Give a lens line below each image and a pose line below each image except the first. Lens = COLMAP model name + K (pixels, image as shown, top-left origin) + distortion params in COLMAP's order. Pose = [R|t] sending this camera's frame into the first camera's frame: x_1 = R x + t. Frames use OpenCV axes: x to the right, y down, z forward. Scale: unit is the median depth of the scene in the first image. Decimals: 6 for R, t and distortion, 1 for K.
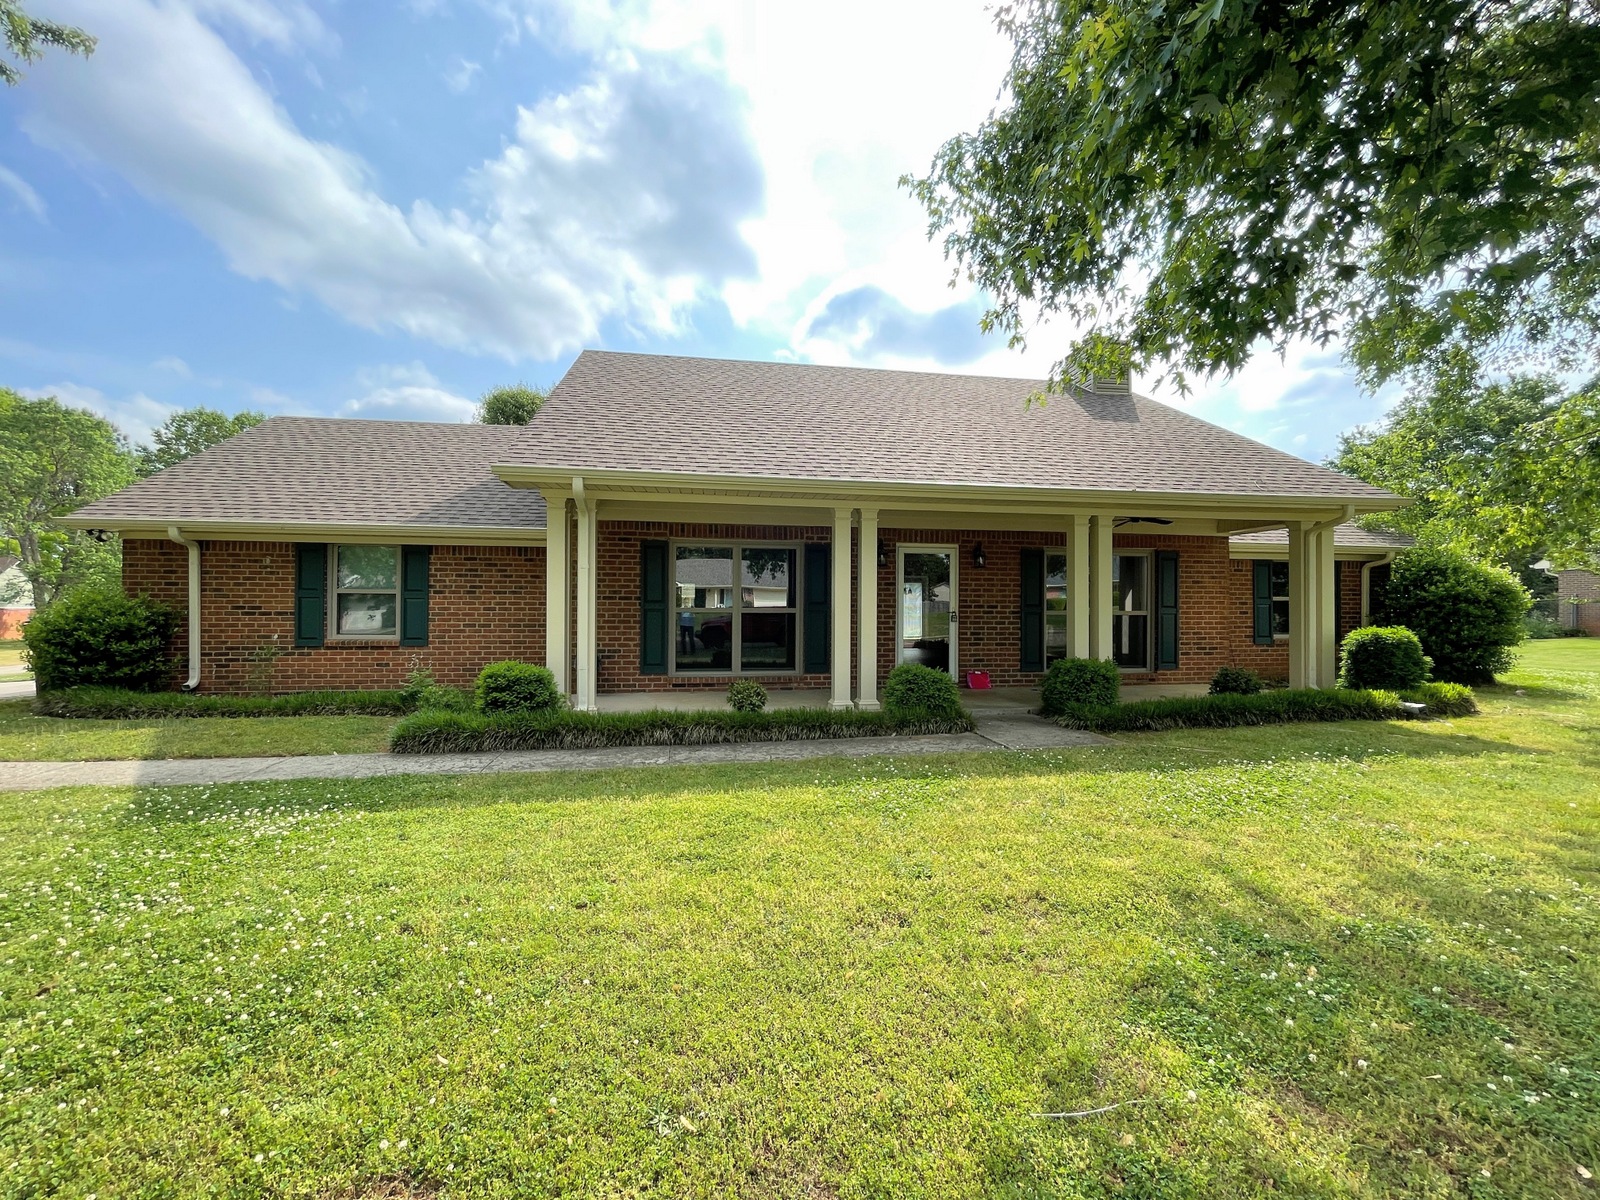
lens RADIAL K [[649.0, 0, 803.3], [0, 649.0, 598.1], [0, 0, 1]] dist [0.000046, 0.000008]
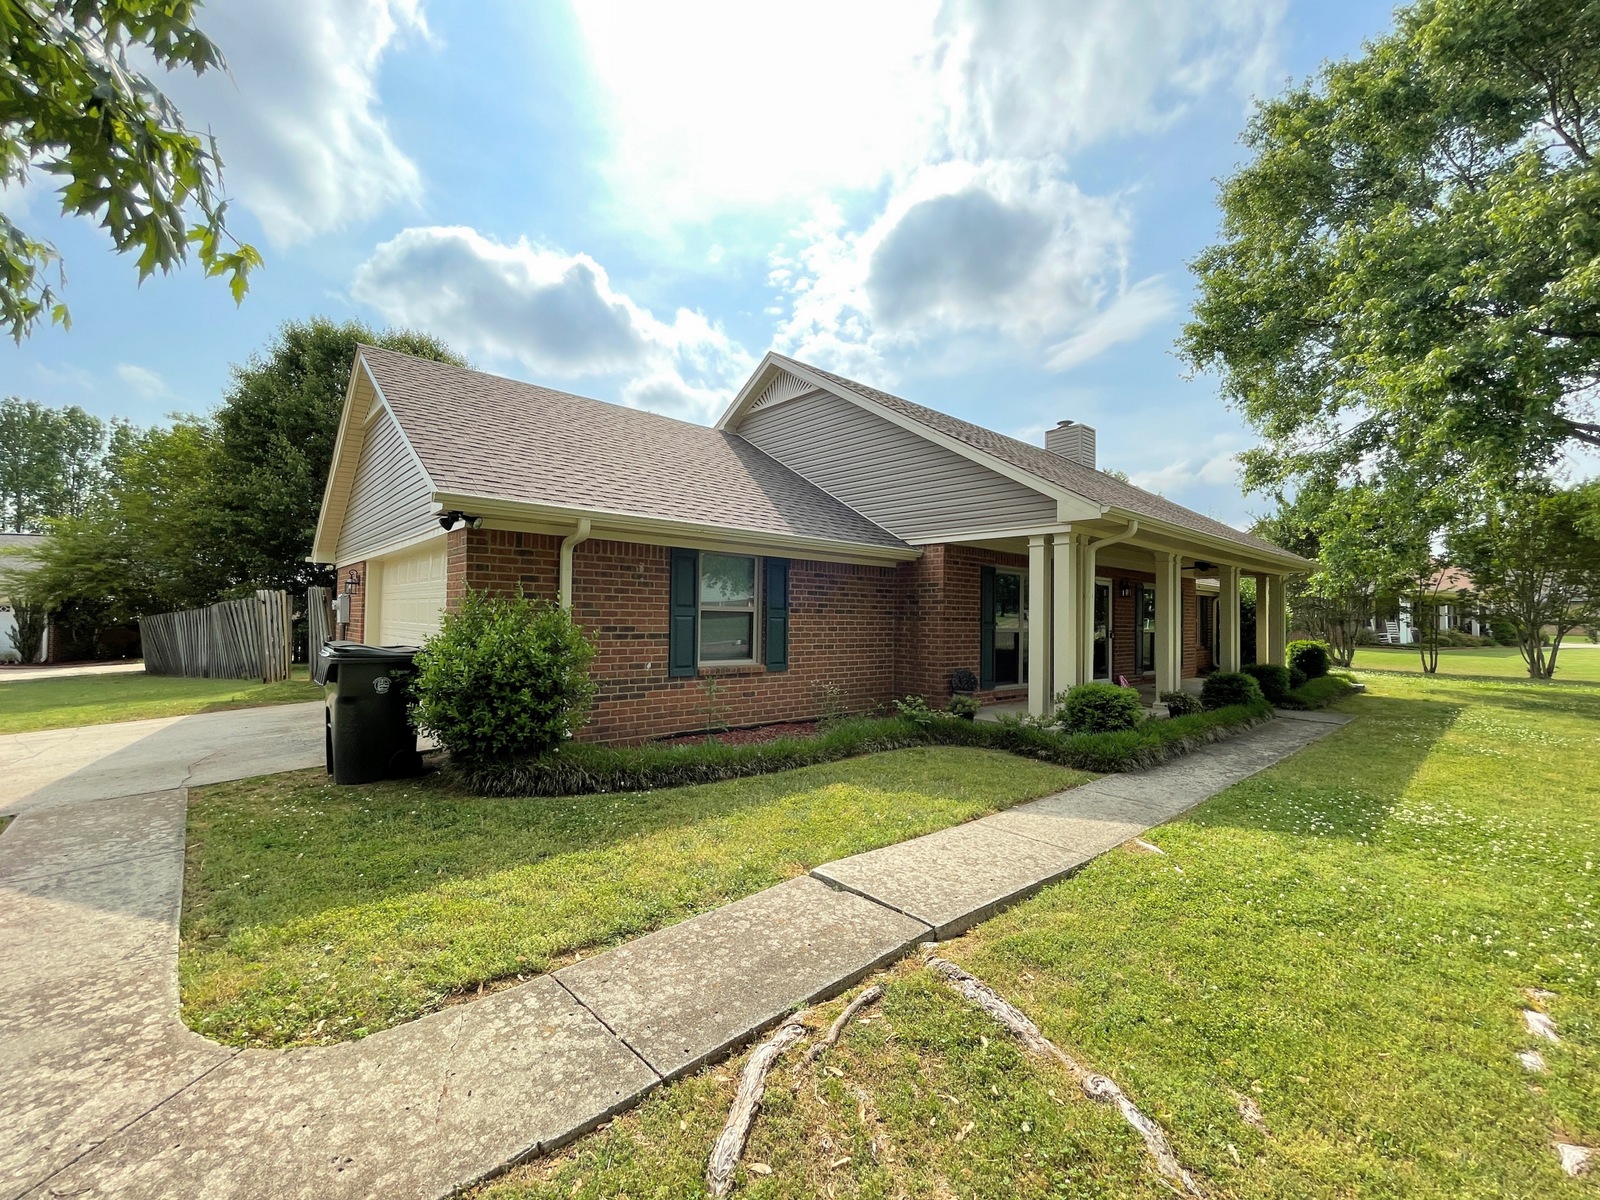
lens RADIAL K [[649.0, 0, 799.7], [0, 649.0, 602.0], [0, 0, 1]] dist [0.000046, 0.000008]
pose [[0.842790, 0.019892, 0.537874, -1.080707], [-0.015023, 0.999797, -0.013436, -0.009712], [-0.538032, 0.003243, 0.842918, 0.241243]]
